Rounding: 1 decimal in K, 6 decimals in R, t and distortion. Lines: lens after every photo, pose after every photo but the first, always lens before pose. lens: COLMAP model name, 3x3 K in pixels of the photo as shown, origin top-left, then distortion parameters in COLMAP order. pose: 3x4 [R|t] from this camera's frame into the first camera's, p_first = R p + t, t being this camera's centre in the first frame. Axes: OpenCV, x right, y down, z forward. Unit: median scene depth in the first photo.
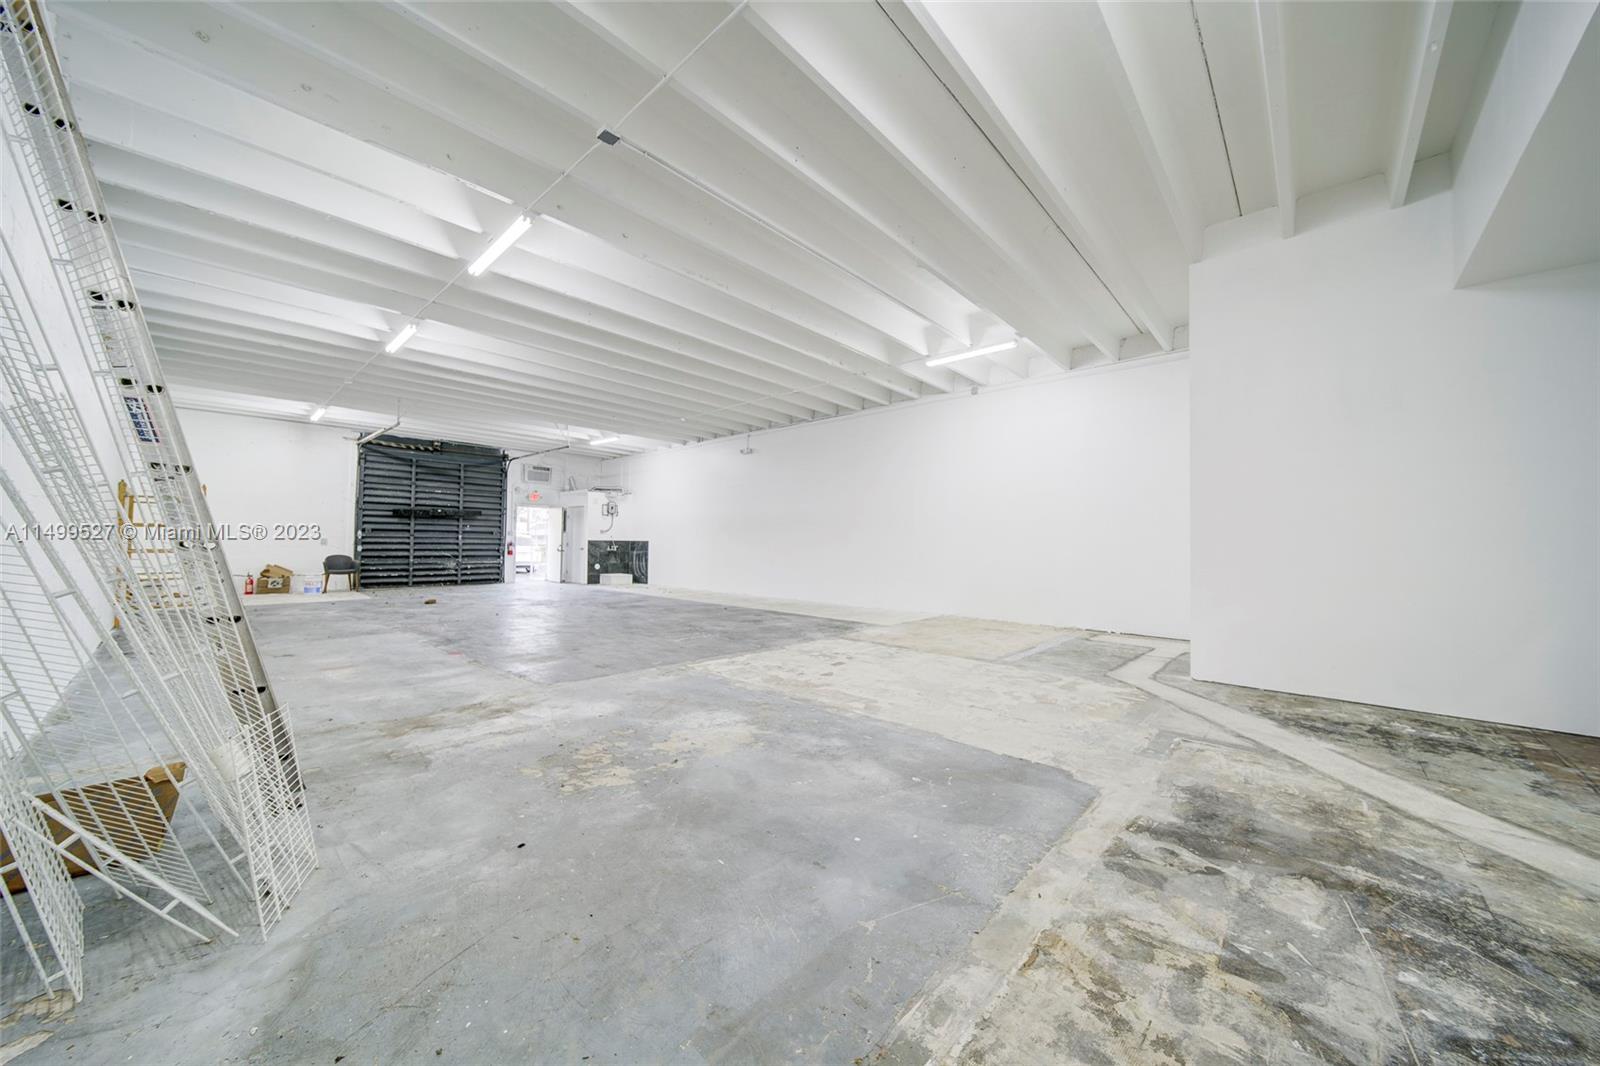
lens RADIAL K [[565.0, 0, 804.5], [0, 565.0, 531.6], [0, 0, 1]] dist [0.000170, -0.001067]
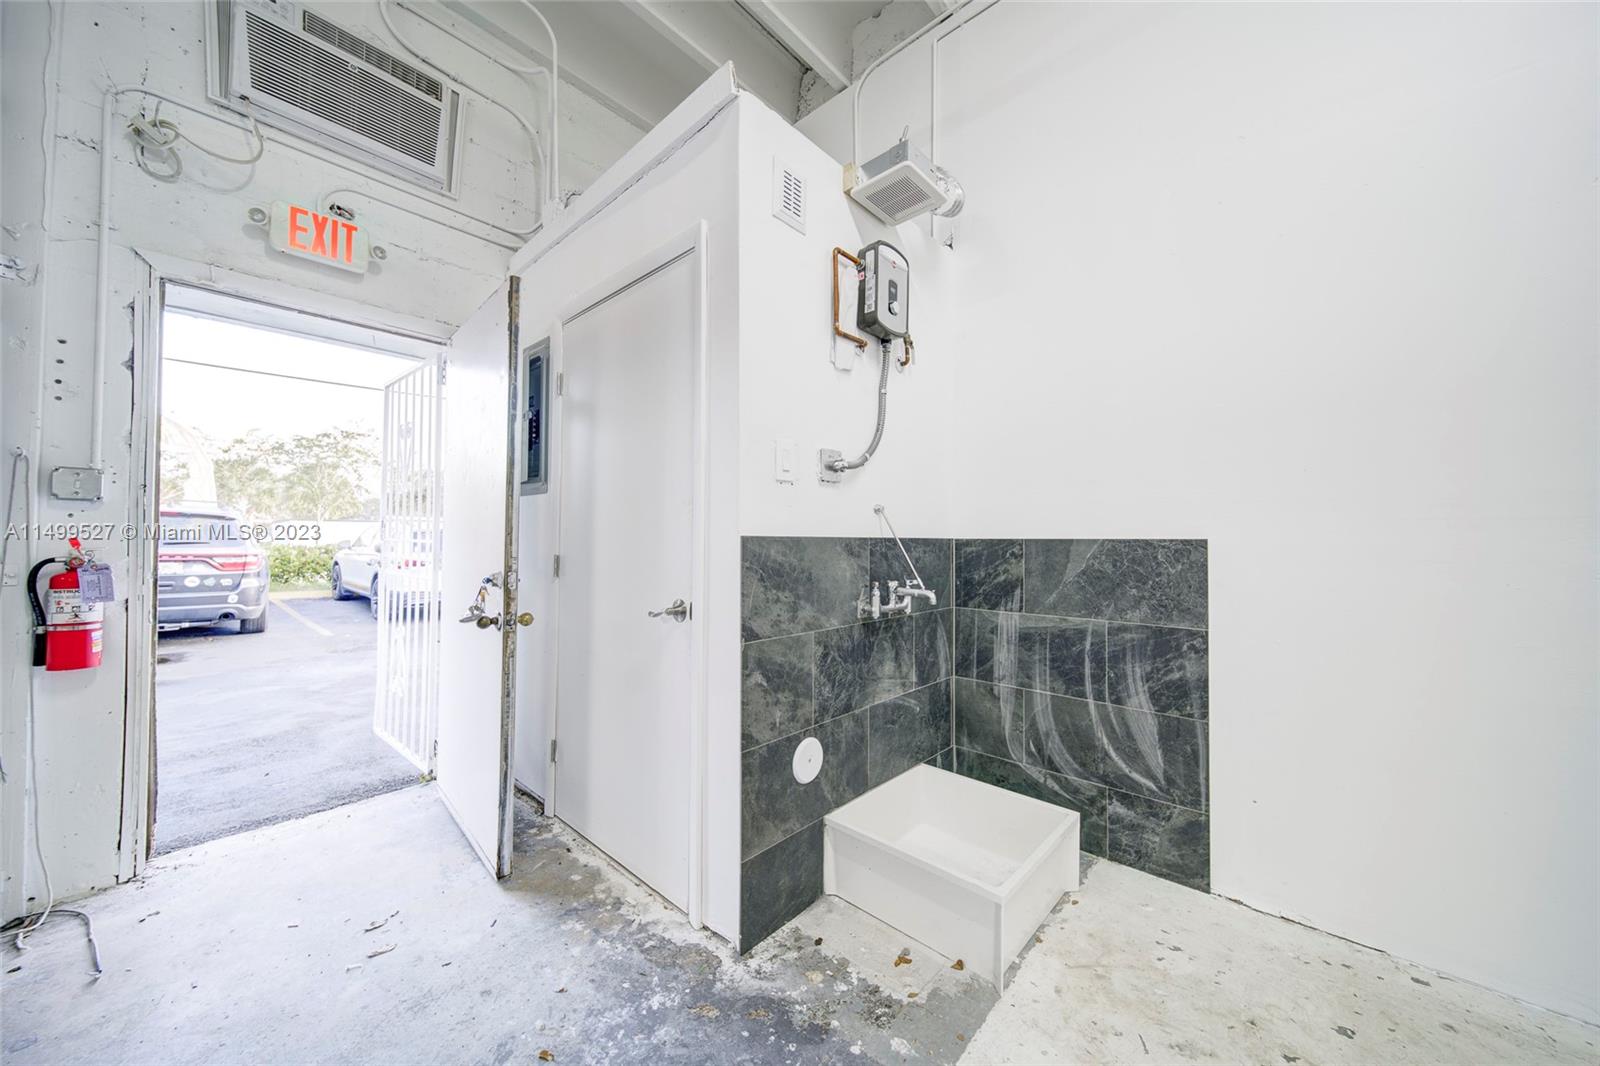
lens RADIAL K [[565.0, 0, 794.9], [0, 565.0, 534.4], [0, 0, 1]] dist [0.000170, -0.001067]
pose [[0.999964, -0.007895, -0.003066, -0.402745], [0.007881, 0.999959, -0.004400, 0.016954], [0.003100, 0.004375, 0.999986, 0.964423]]
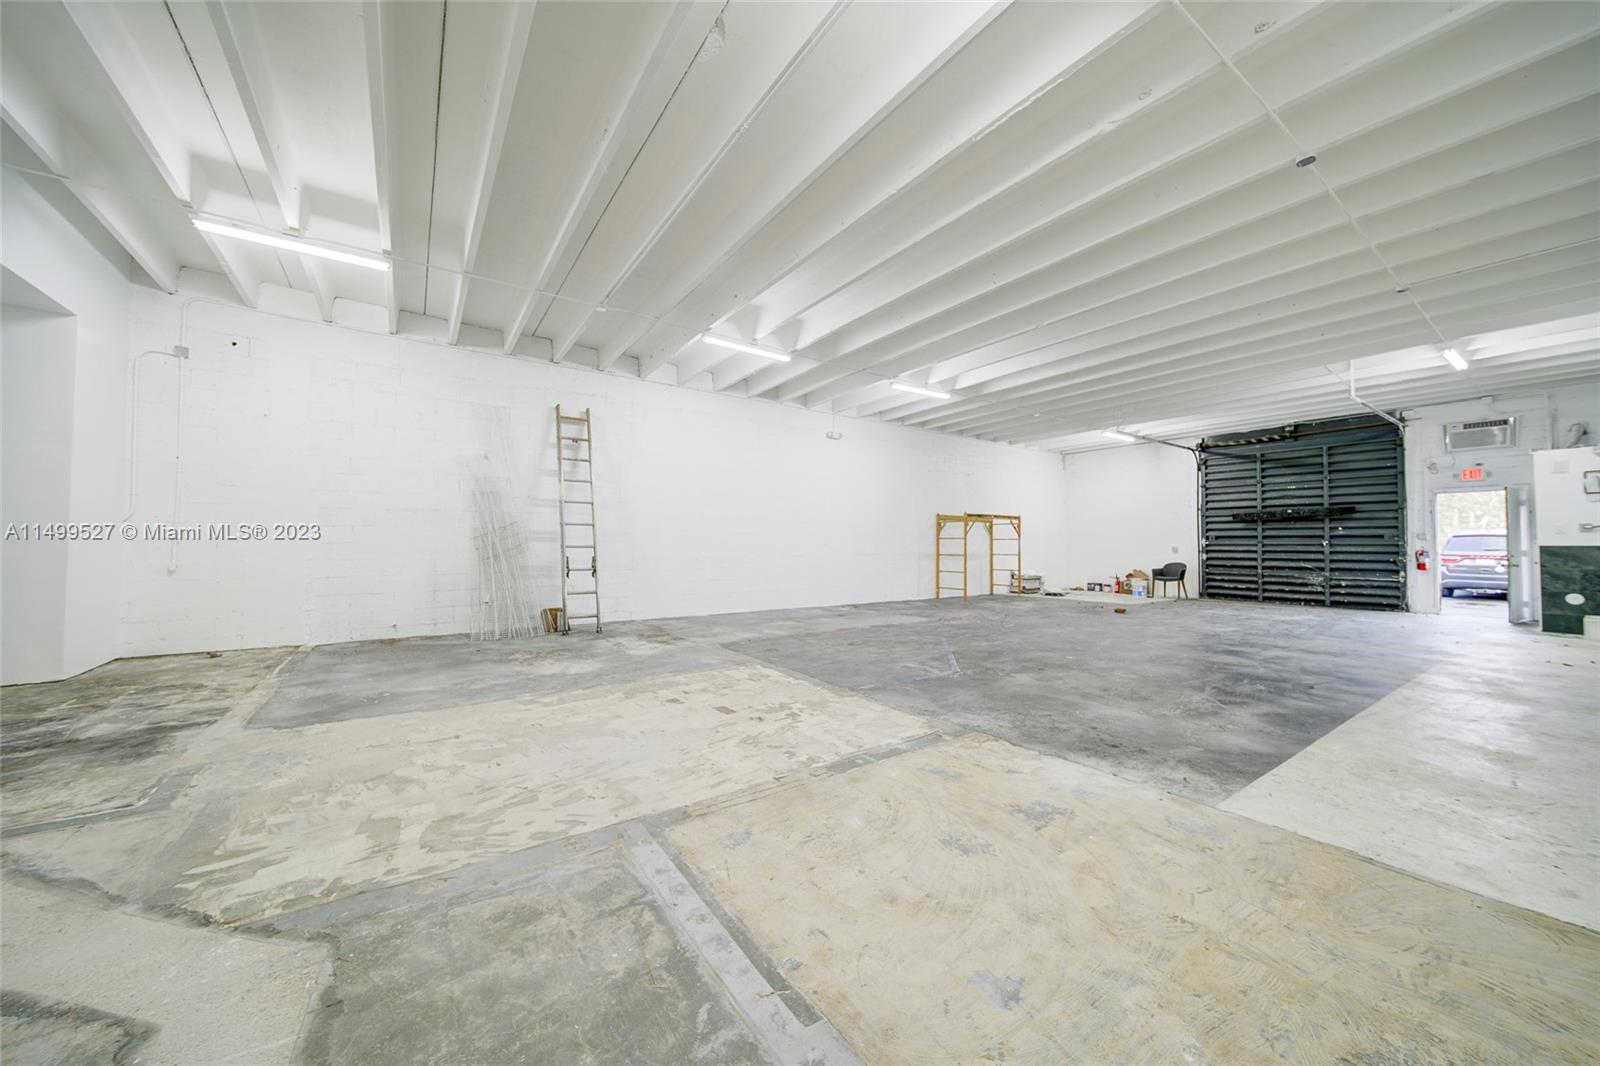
lens RADIAL K [[565.0, 0, 796.0], [0, 565.0, 533.7], [0, 0, 1]] dist [0.000170, -0.001067]
pose [[-0.225686, -0.032646, -0.973653, 0.292665], [0.014529, 0.999214, -0.036870, 0.014476], [0.974092, -0.022467, -0.225034, 0.491268]]
